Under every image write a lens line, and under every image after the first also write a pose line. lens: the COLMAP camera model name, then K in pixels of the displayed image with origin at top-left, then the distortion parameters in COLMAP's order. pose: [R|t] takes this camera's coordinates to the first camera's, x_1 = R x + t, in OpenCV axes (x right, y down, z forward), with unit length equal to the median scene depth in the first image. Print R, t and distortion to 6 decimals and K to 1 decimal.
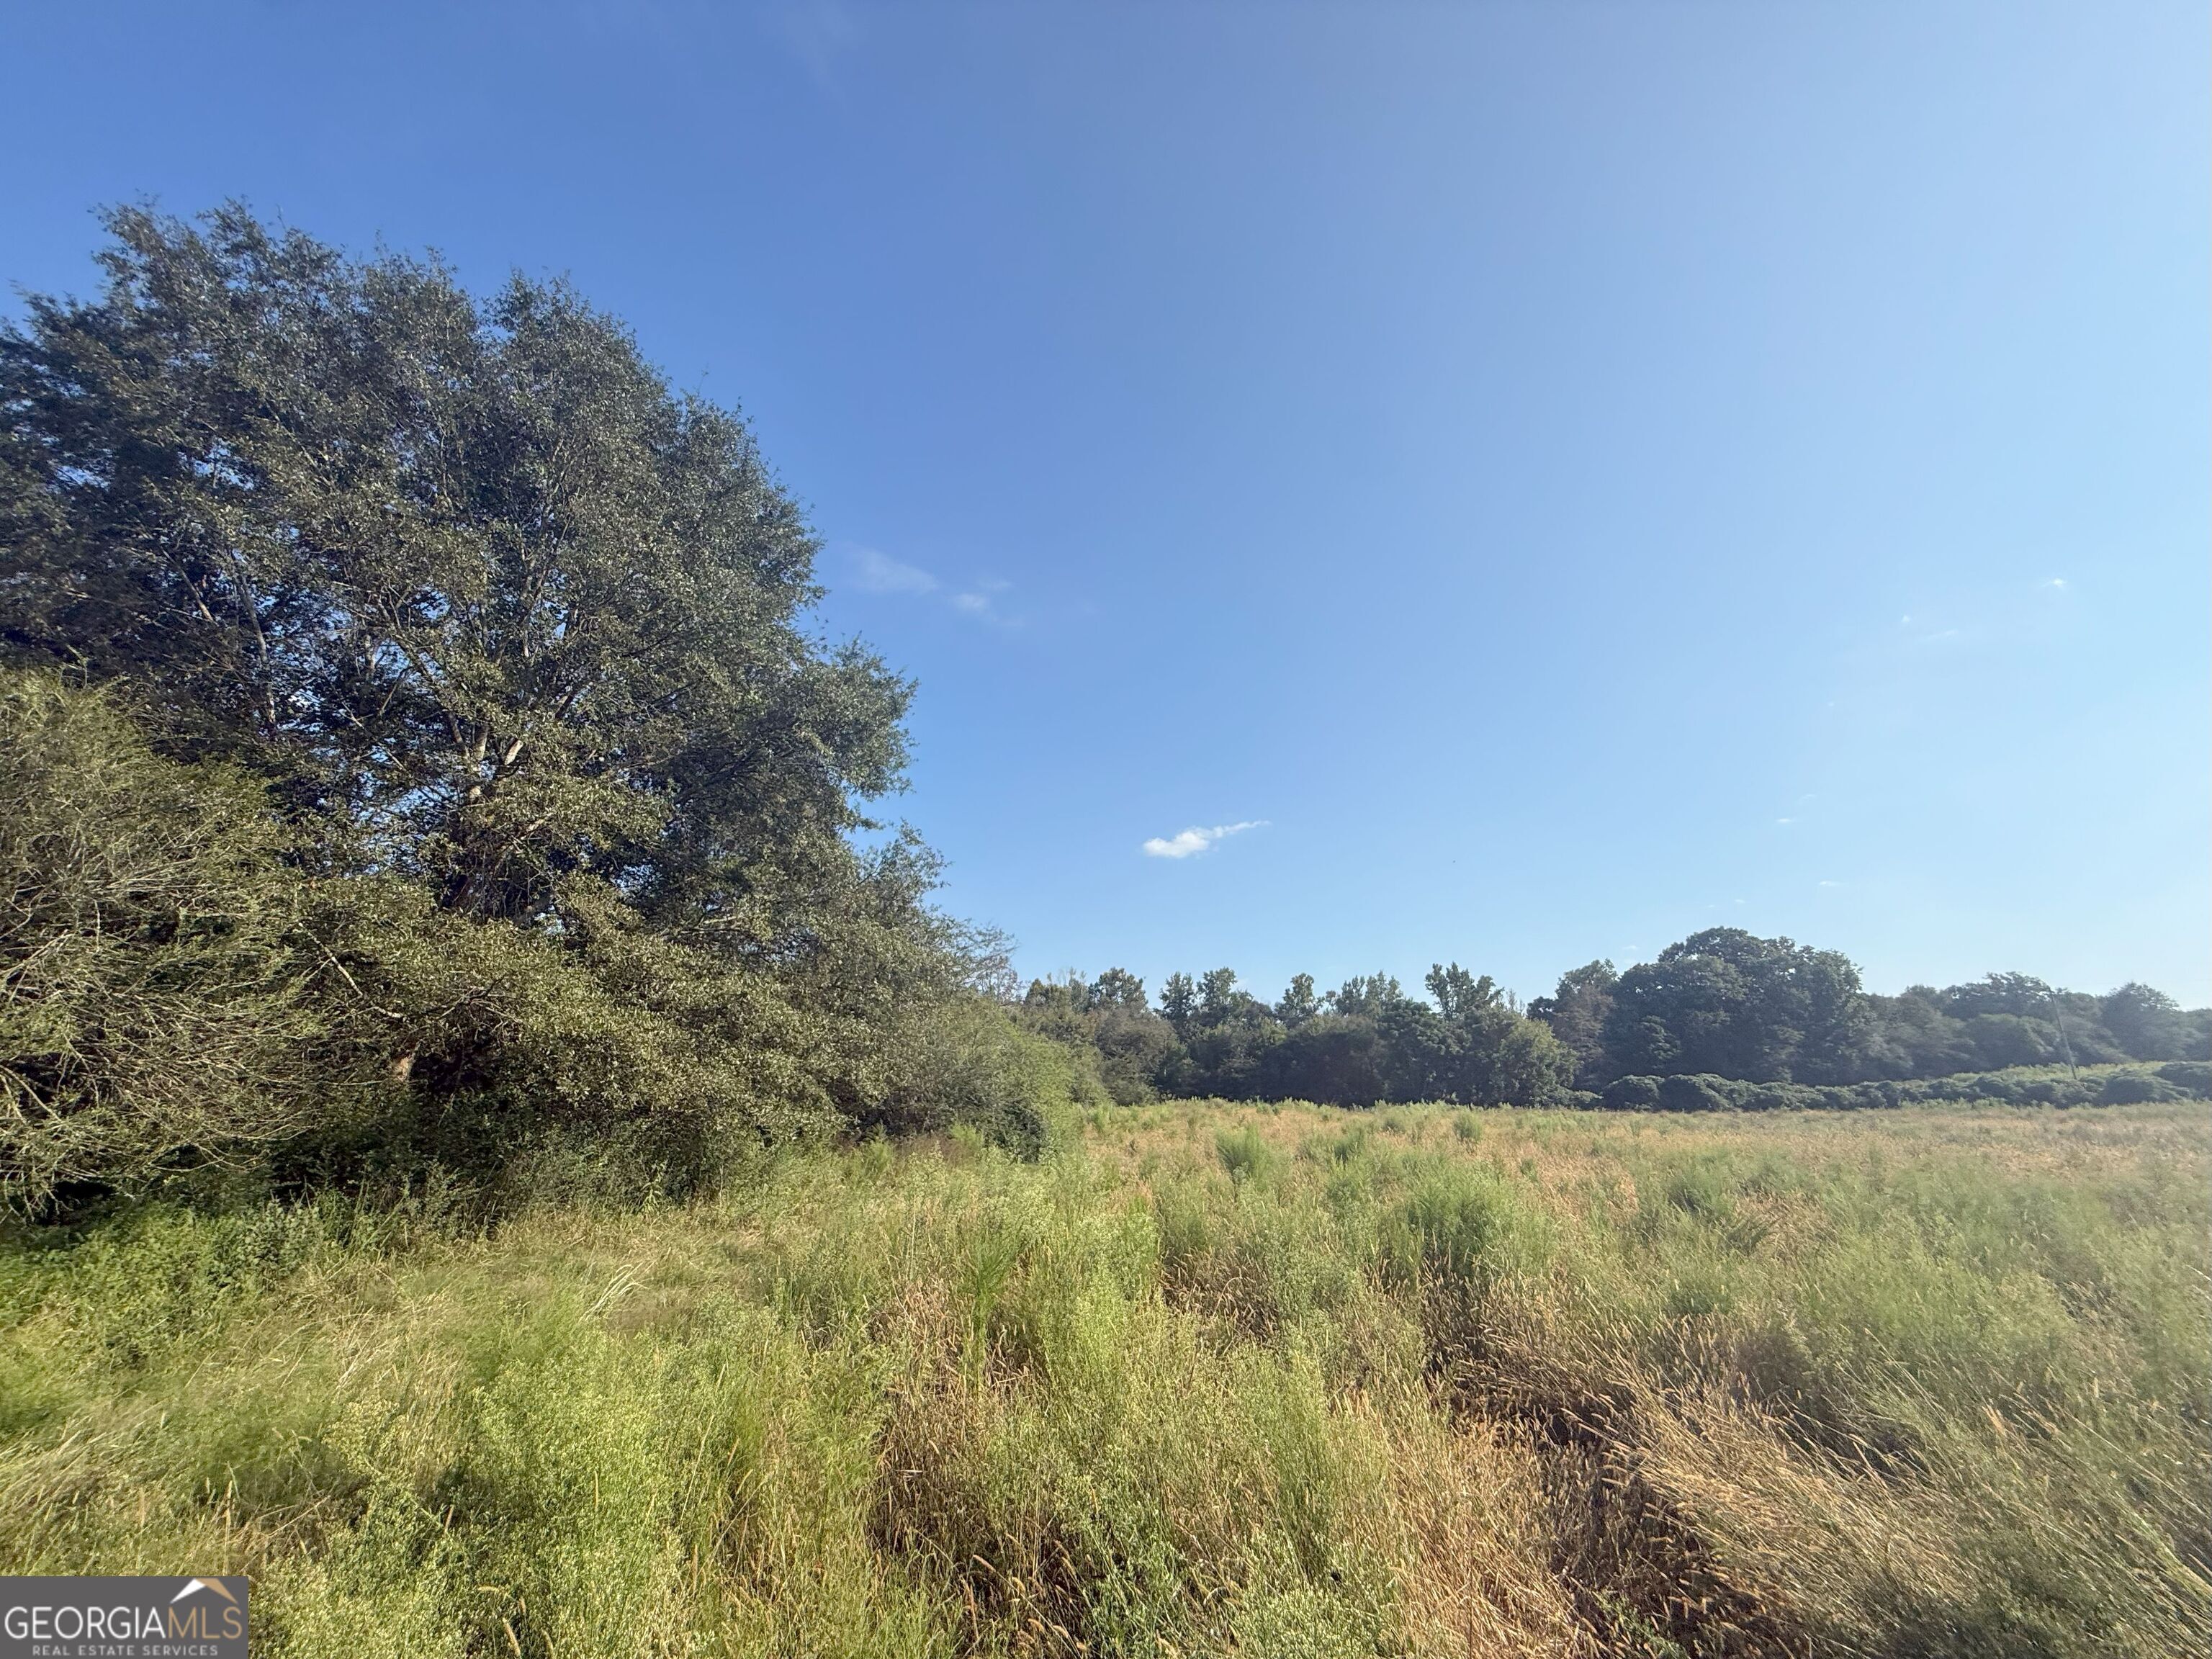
lens RADIAL K [[877.1, 0, 1106.0], [0, 877.1, 829.5], [0, 0, 1]] dist [-0.002617, 0.000721]
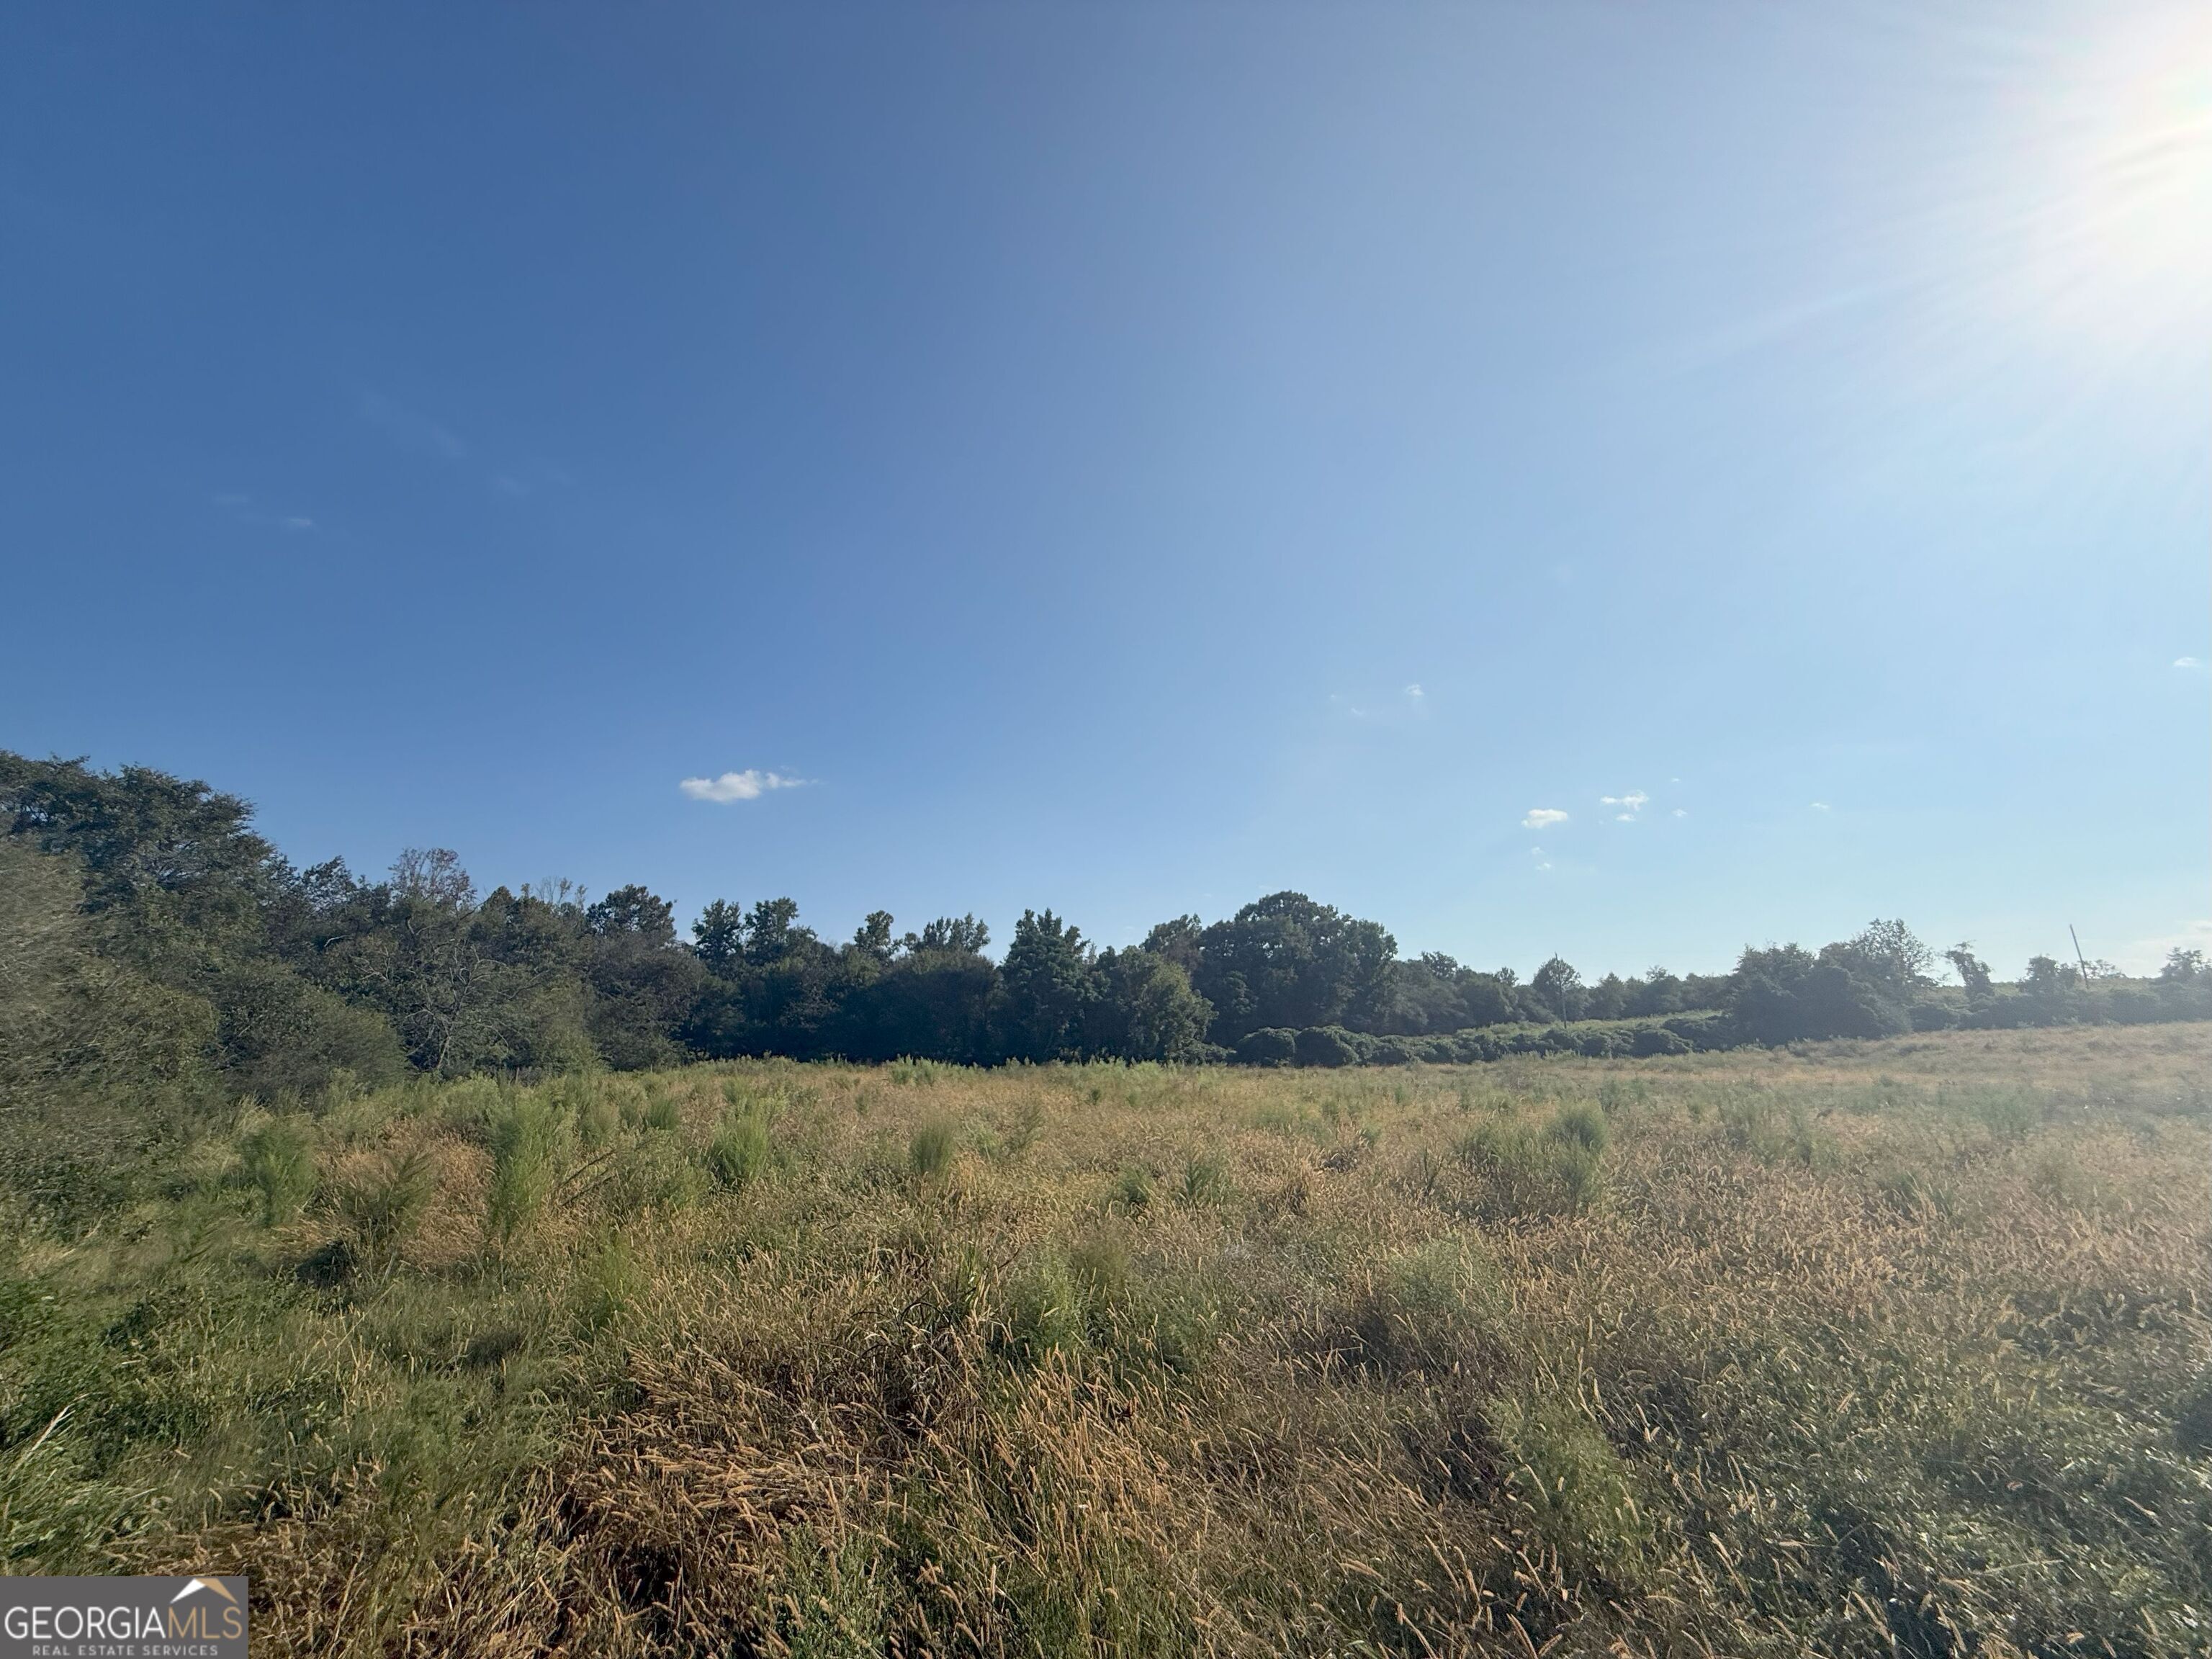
lens RADIAL K [[877.1, 0, 1106.0], [0, 877.1, 829.5], [0, 0, 1]] dist [-0.002617, 0.000721]
pose [[0.872489, 0.112876, 0.475417, 0.002113], [-0.134116, 0.990906, 0.010865, 0.057792], [-0.469867, -0.073241, 0.879693, 0.189341]]
